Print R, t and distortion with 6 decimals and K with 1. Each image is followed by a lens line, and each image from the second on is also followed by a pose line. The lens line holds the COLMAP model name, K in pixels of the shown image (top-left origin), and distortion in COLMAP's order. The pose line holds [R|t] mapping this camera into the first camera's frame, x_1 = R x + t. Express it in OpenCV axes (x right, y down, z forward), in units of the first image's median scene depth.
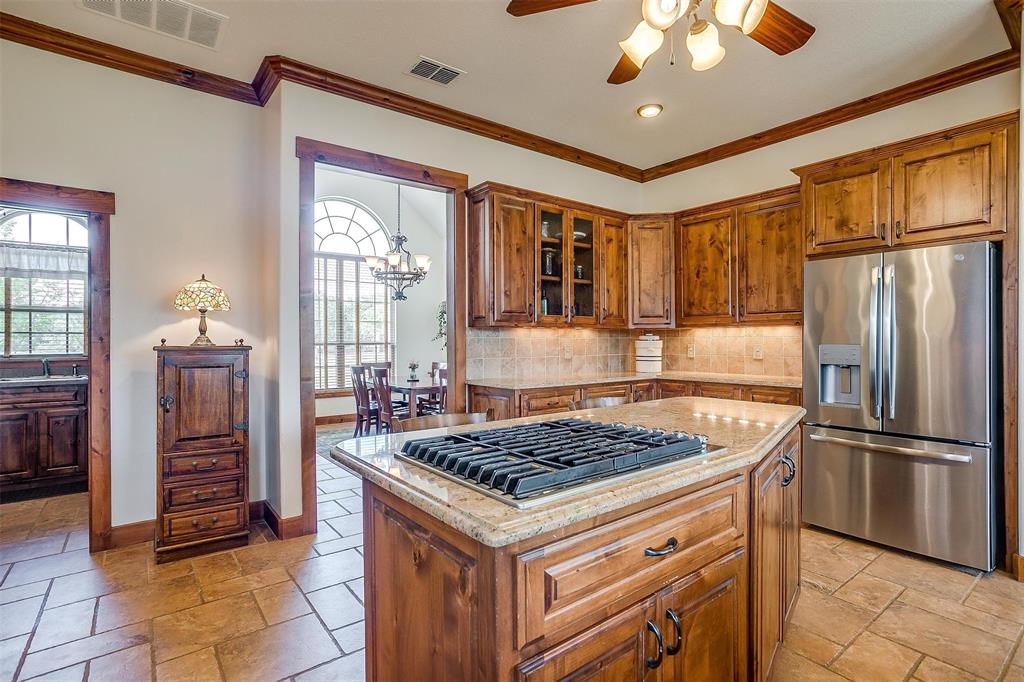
lens RADIAL K [[498.2, 0, 507.8], [0, 498.2, 337.9], [0, 0, 1]] dist [-0.058090, 0.031785]
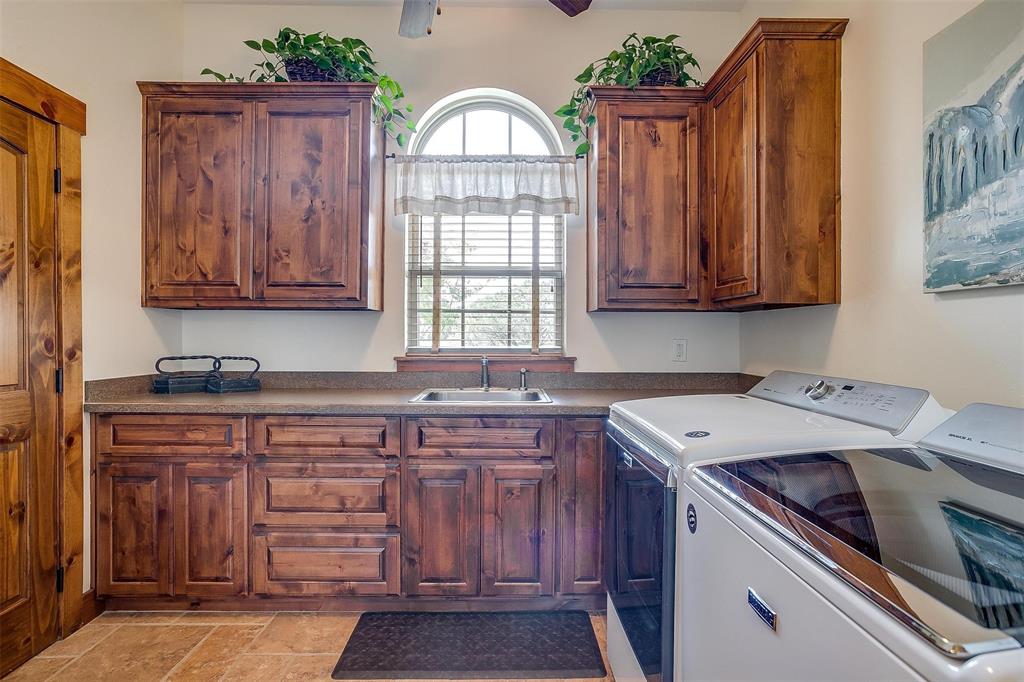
lens RADIAL K [[498.2, 0, 507.8], [0, 498.2, 337.9], [0, 0, 1]] dist [-0.058090, 0.031785]
pose [[0.799912, 0.012138, -0.599994, -0.585792], [-0.006480, 0.999912, 0.011588, 0.014535], [0.600082, -0.005382, 0.799920, 0.556589]]
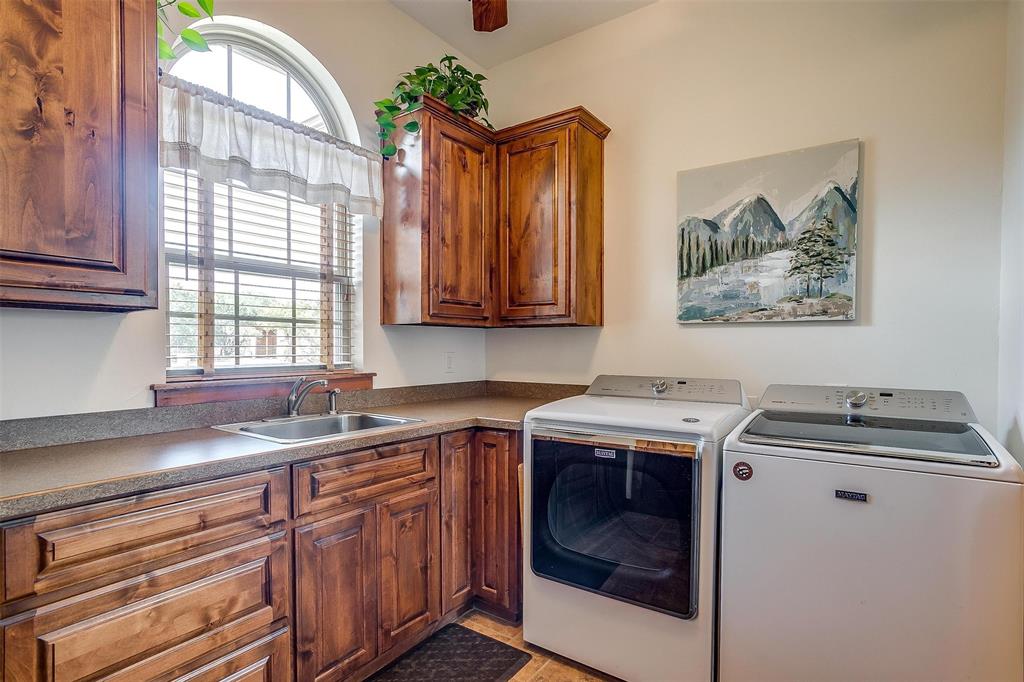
lens RADIAL K [[509.6, 0, 509.7], [0, 509.6, 358.2], [0, 0, 1]] dist [-0.054902, 0.033460]
pose [[0.957395, 0.000798, 0.288780, -0.892491], [-0.008260, 0.999663, 0.024625, 0.012719], [-0.288663, -0.025961, 0.957079, 0.500924]]
